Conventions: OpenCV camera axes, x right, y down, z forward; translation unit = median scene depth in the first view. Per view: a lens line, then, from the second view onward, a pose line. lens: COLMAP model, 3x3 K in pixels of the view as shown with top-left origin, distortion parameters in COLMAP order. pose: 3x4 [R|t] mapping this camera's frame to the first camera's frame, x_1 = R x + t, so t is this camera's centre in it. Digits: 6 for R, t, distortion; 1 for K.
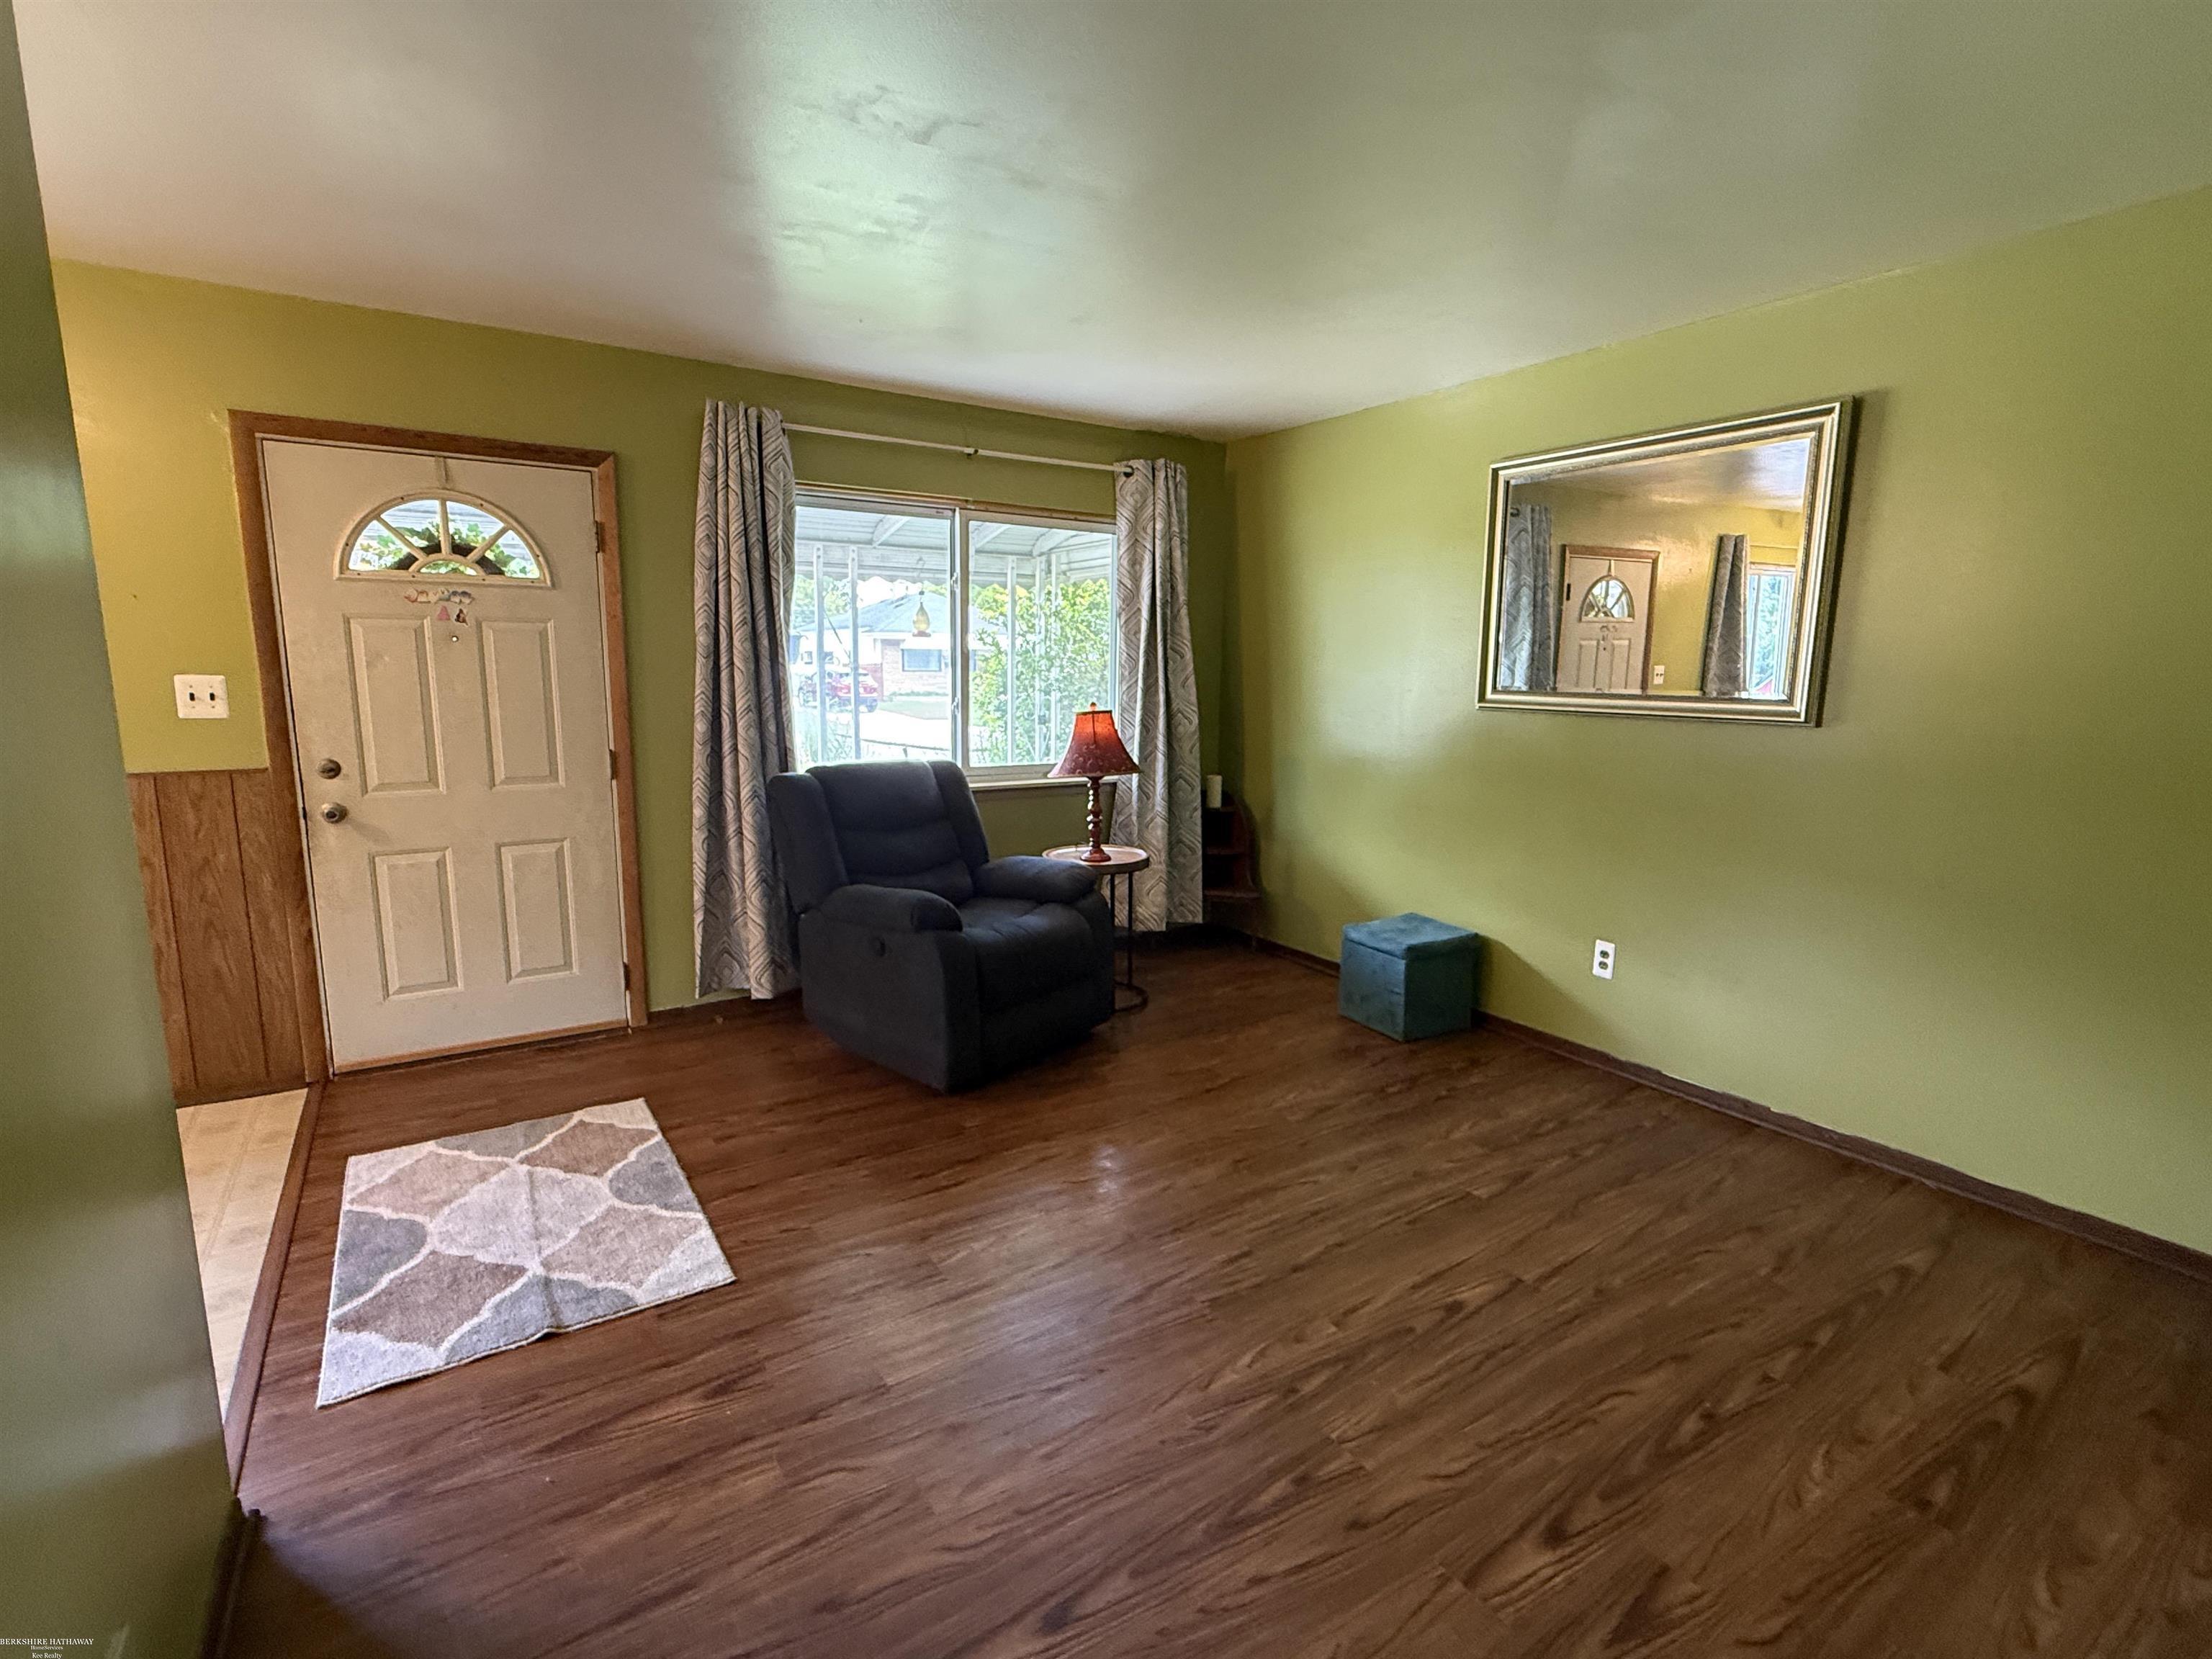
lens RADIAL K [[1031.6, 0, 1106.5], [0, 1031.6, 828.9], [0, 0, 1]] dist [0.002274, 0.000388]
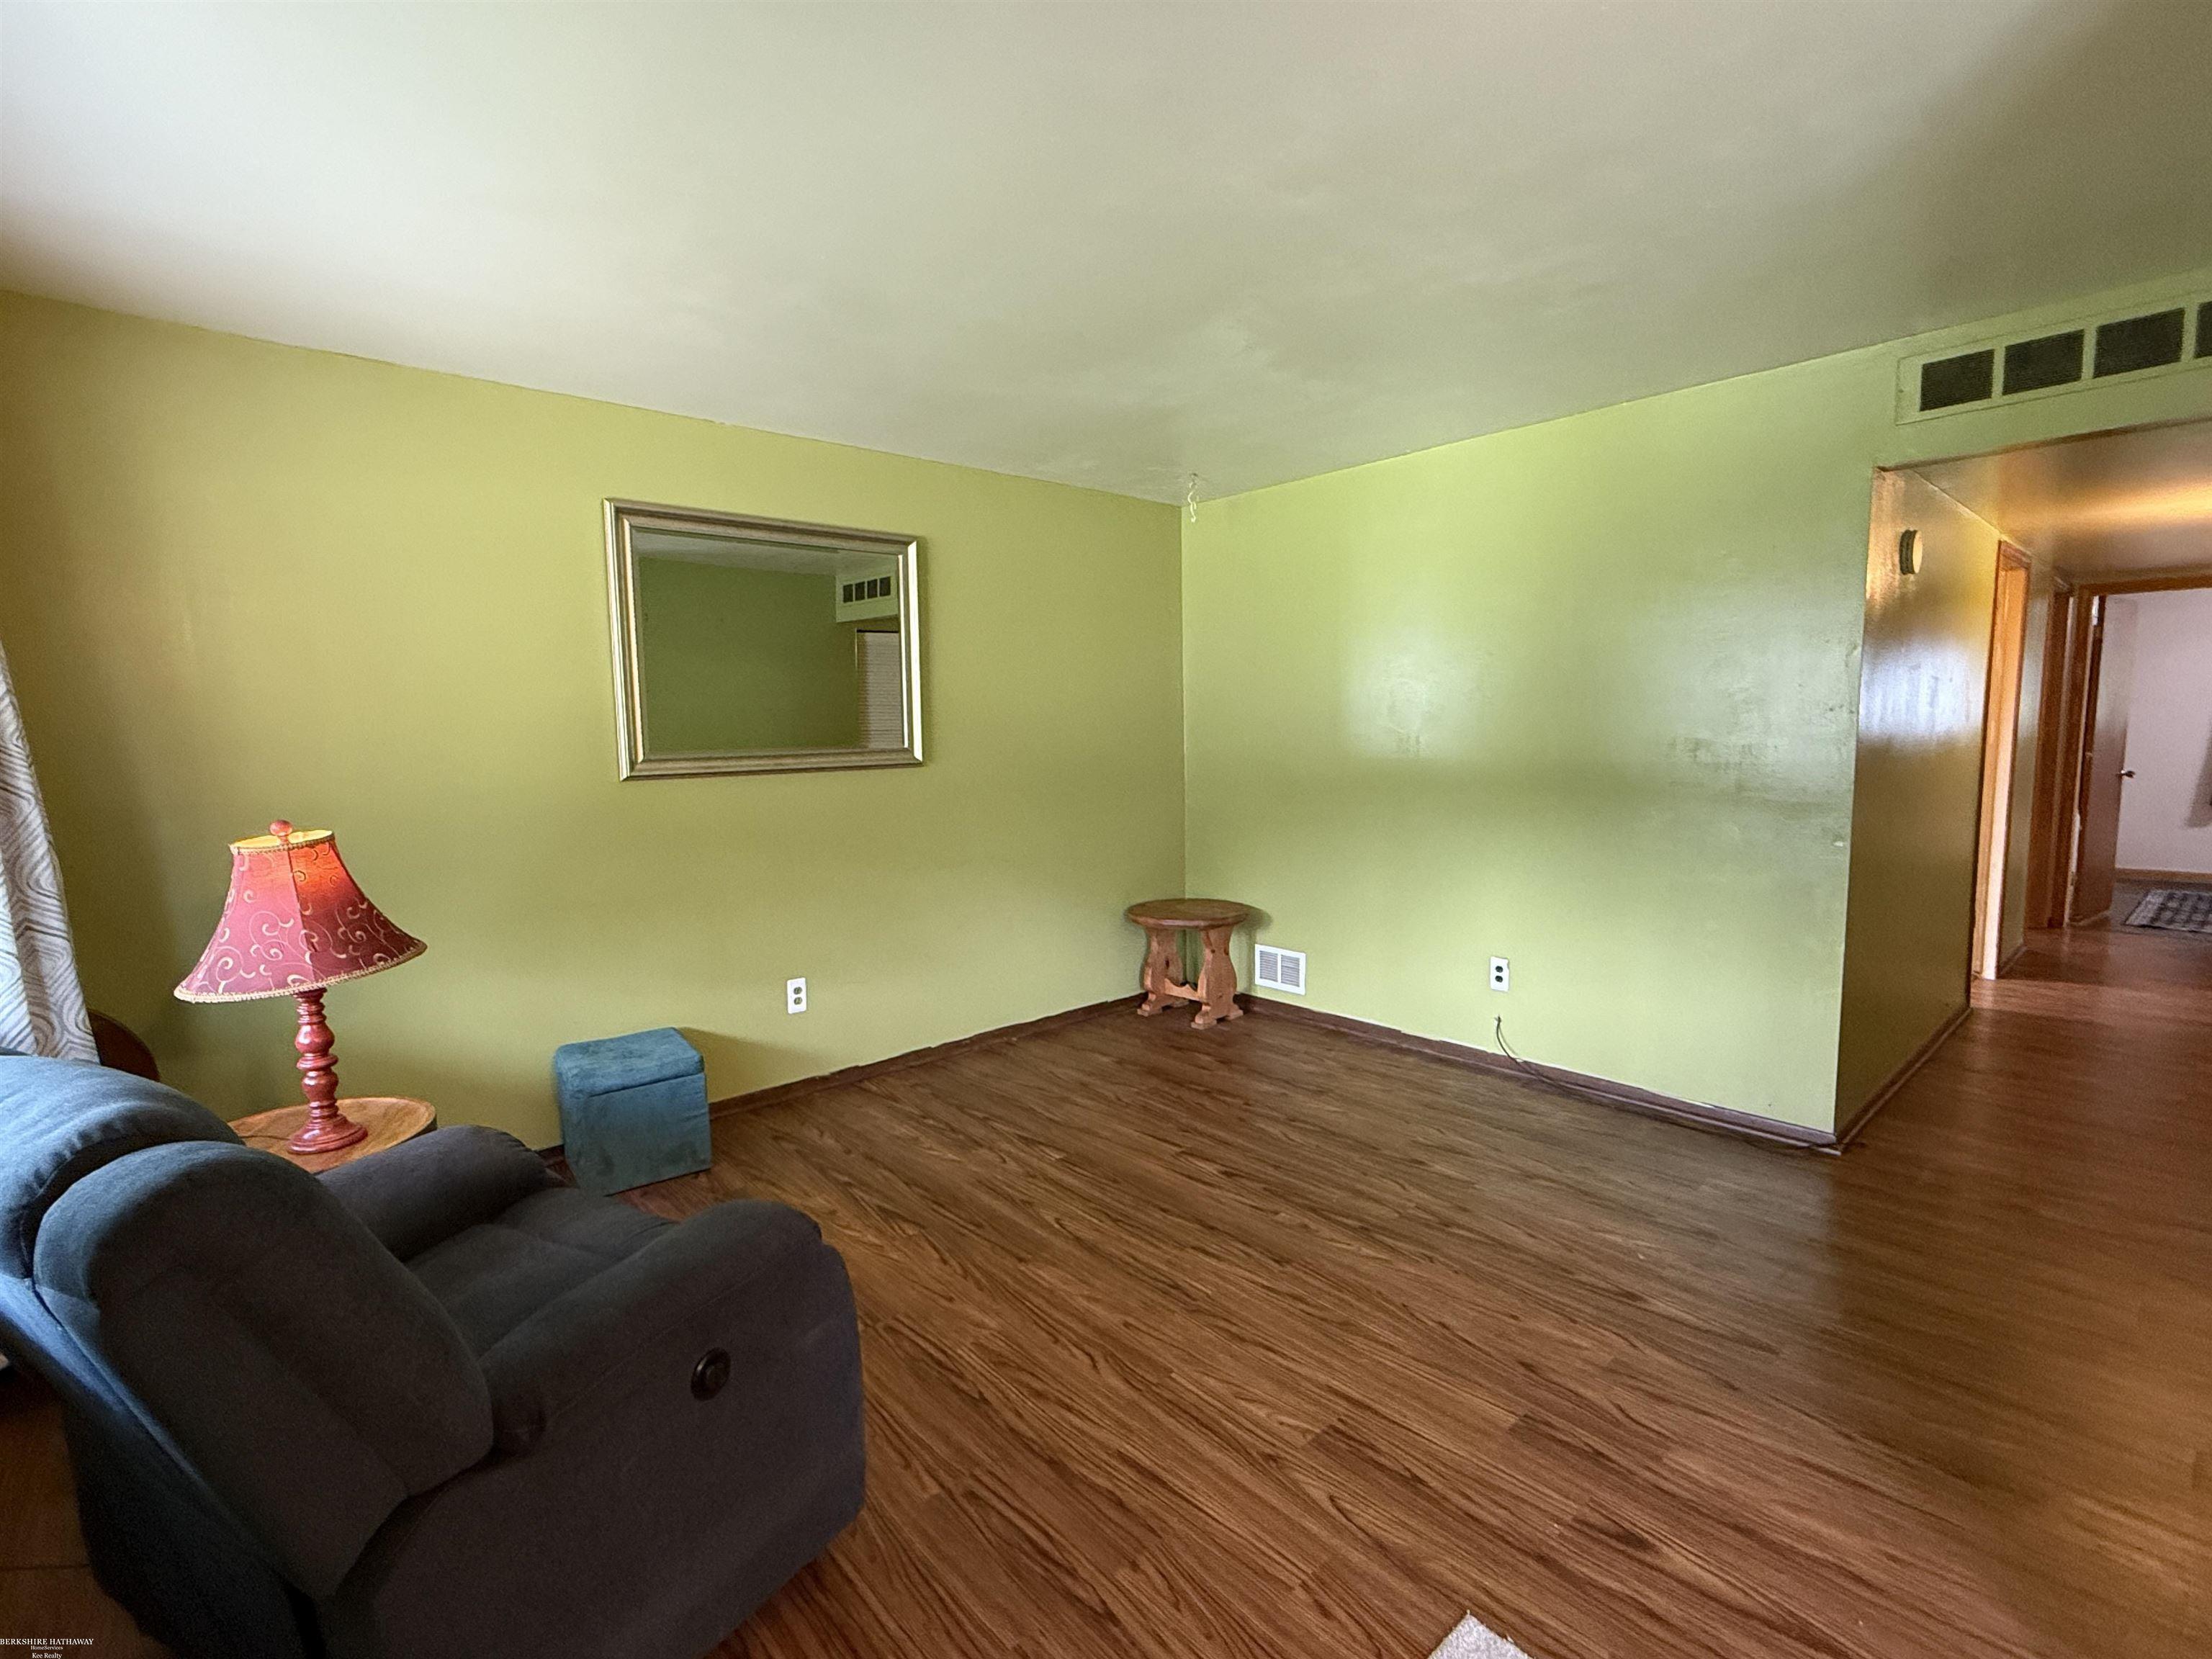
lens RADIAL K [[1031.6, 0, 1101.5], [0, 1031.6, 838.0], [0, 0, 1]] dist [0.002274, 0.000388]
pose [[-0.155482, -0.118222, 0.980739, -0.635938], [0.171254, 0.974554, 0.144626, -0.142194], [-0.972881, 0.190442, -0.131279, 0.837038]]
